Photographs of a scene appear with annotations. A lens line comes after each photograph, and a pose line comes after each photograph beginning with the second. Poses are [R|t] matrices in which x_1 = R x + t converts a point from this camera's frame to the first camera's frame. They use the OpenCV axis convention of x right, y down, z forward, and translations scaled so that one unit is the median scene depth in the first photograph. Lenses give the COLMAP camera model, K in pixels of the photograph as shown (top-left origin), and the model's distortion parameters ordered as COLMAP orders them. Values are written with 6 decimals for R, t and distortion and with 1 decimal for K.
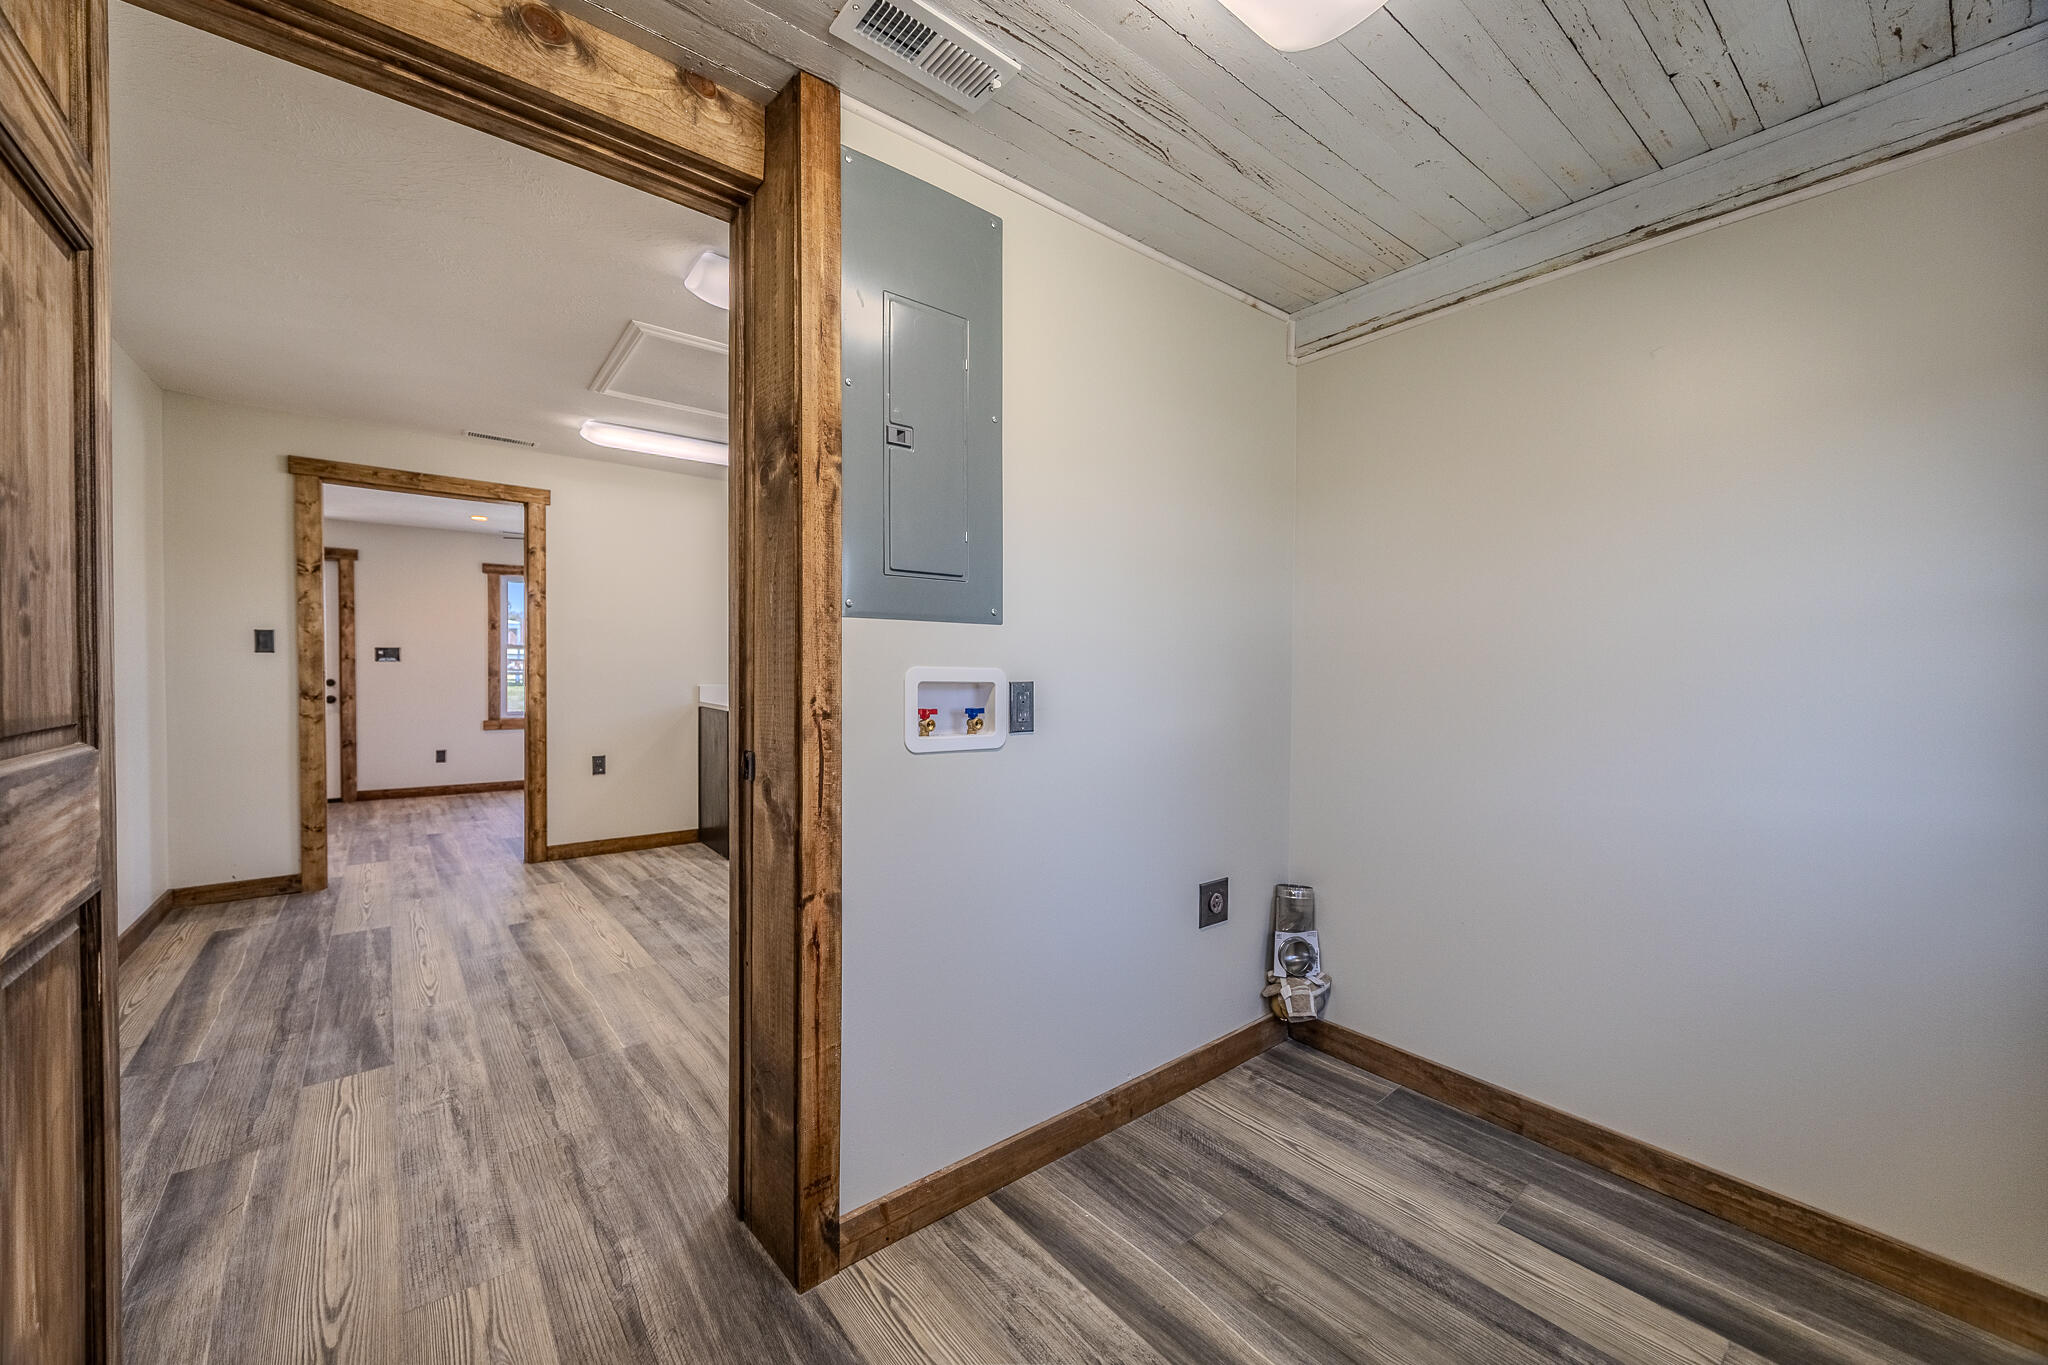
lens RADIAL K [[778.8, 0, 1030.2], [0, 778.8, 688.0], [0, 0, 1]] dist [-0.002159, -0.000896]
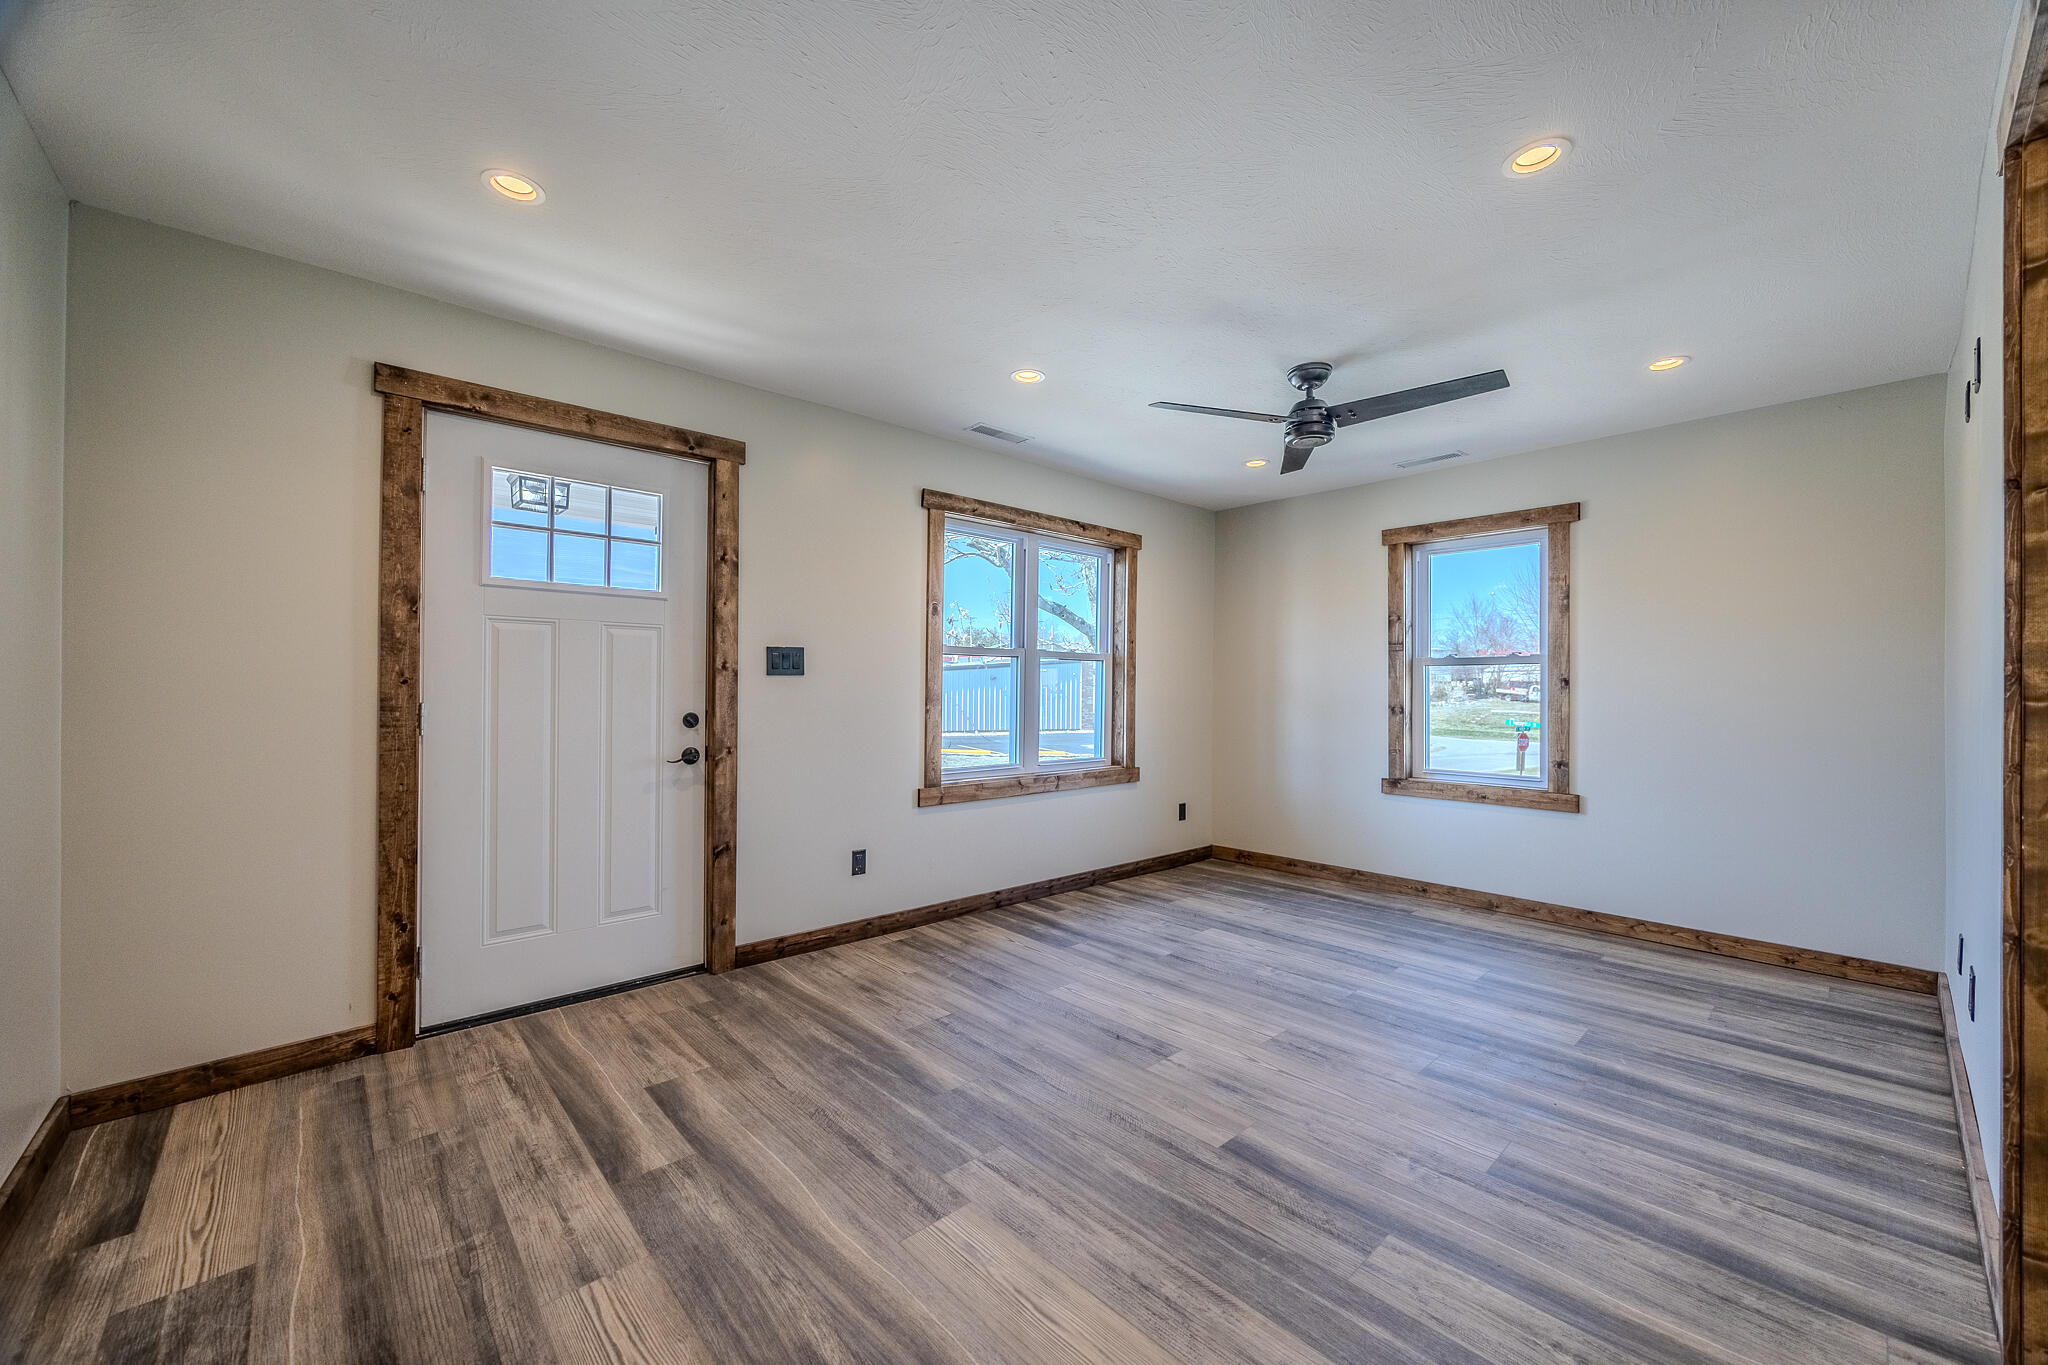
lens RADIAL K [[778.8, 0, 1027.5], [0, 778.8, 692.2], [0, 0, 1]] dist [-0.002159, -0.000896]
pose [[0.998570, 0.002201, 0.053412, -1.423658], [-0.001350, 0.999872, -0.015968, -0.032728], [-0.053441, 0.015873, 0.998445, 1.020569]]
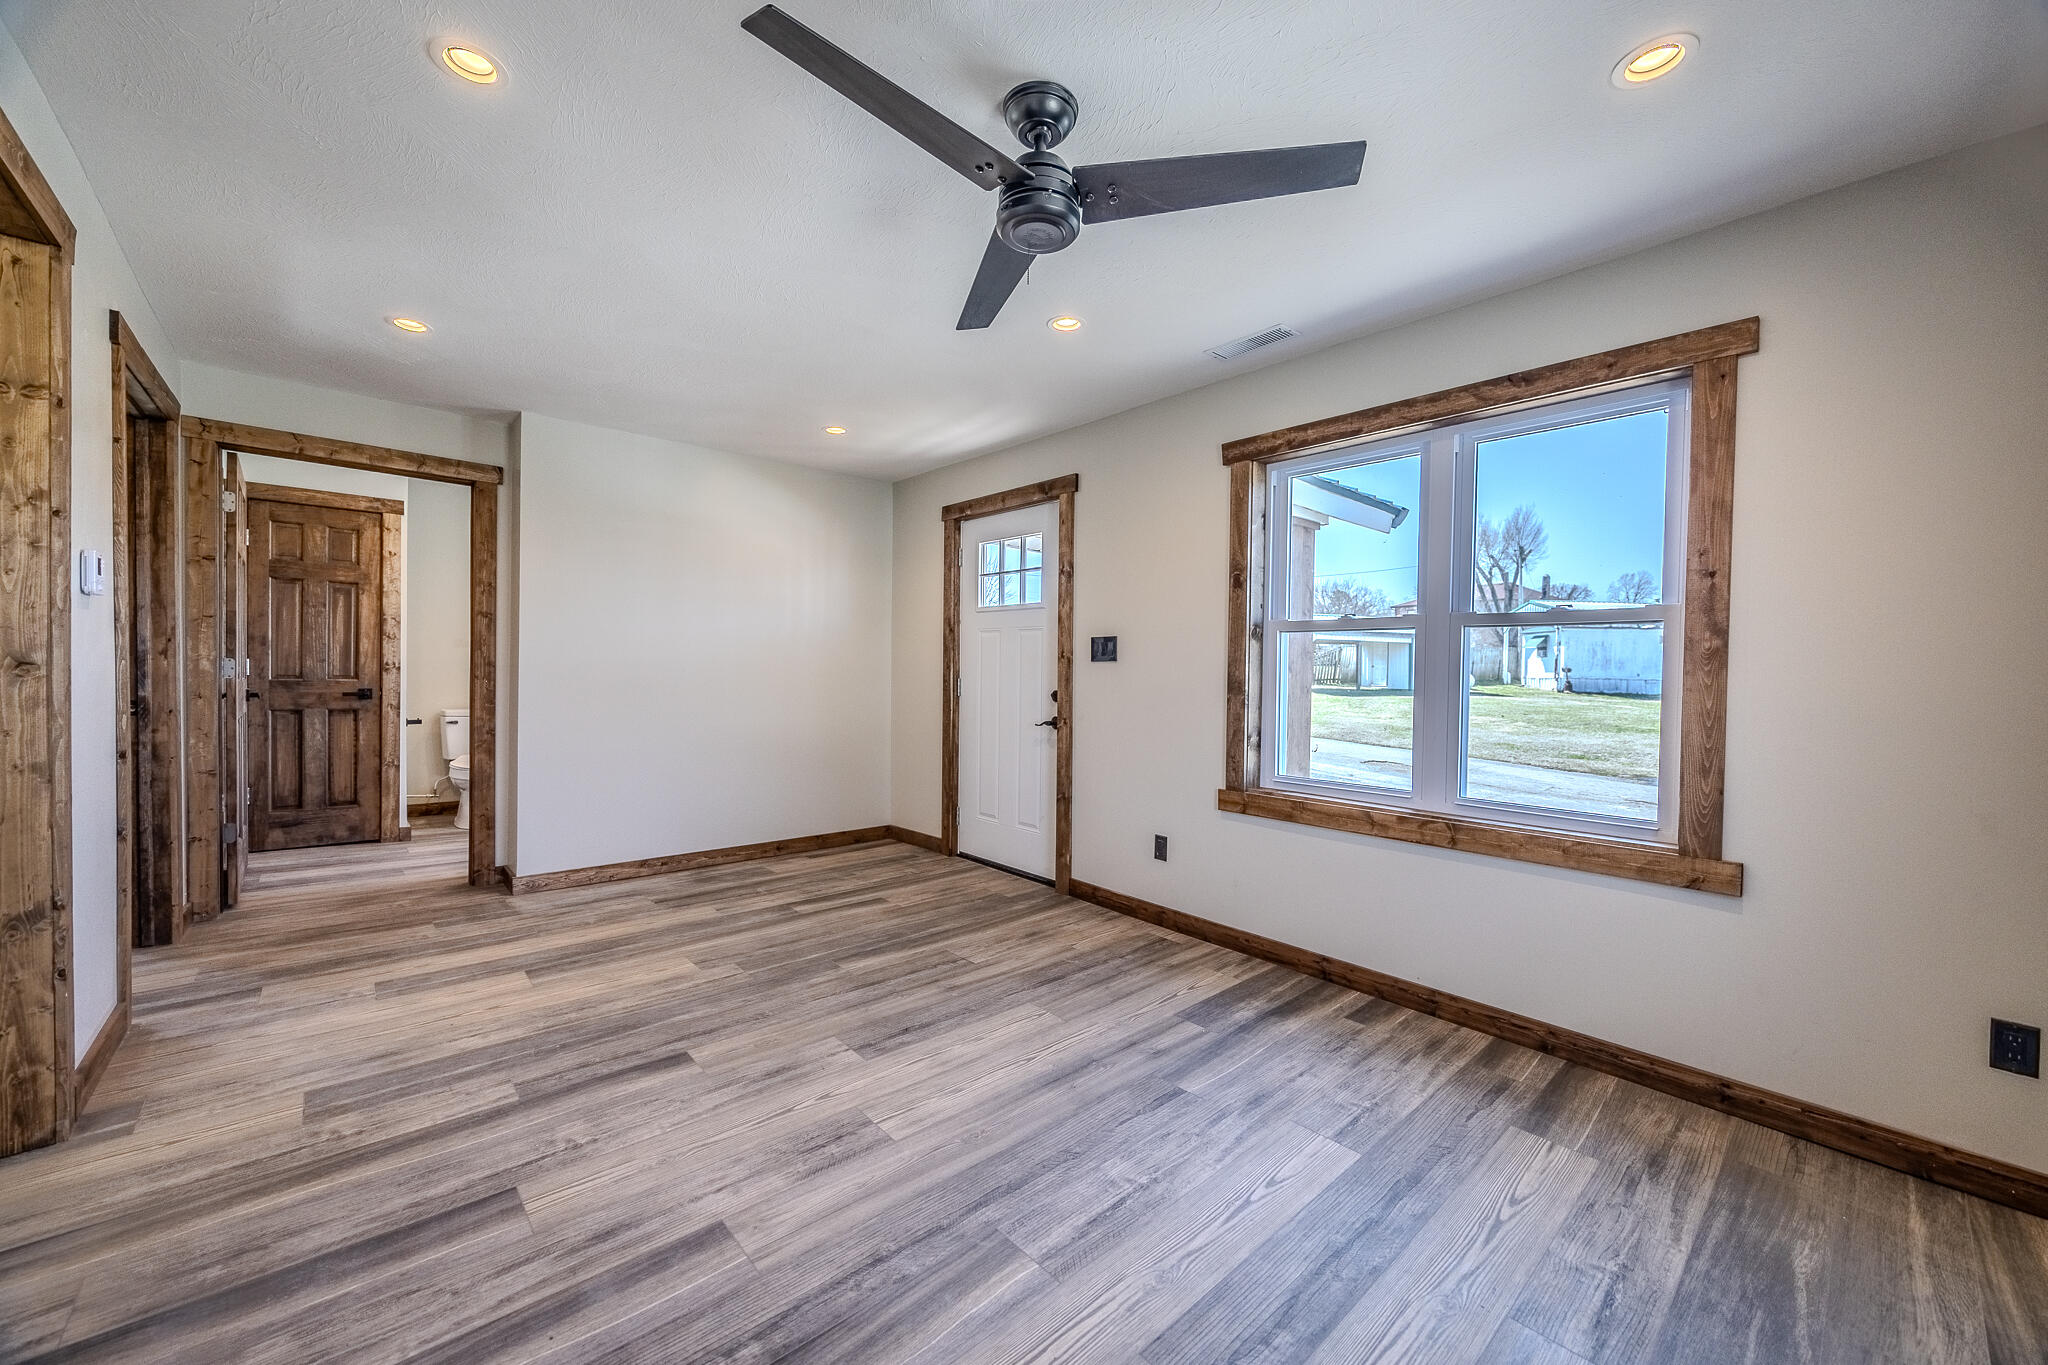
lens RADIAL K [[778.8, 0, 1031.5], [0, 778.8, 691.1], [0, 0, 1]] dist [-0.002159, -0.000896]
pose [[0.045678, 0.025938, -0.998619, -0.538122], [-0.035664, 0.999068, 0.024318, -0.050533], [0.998319, 0.034504, 0.046560, 1.875317]]
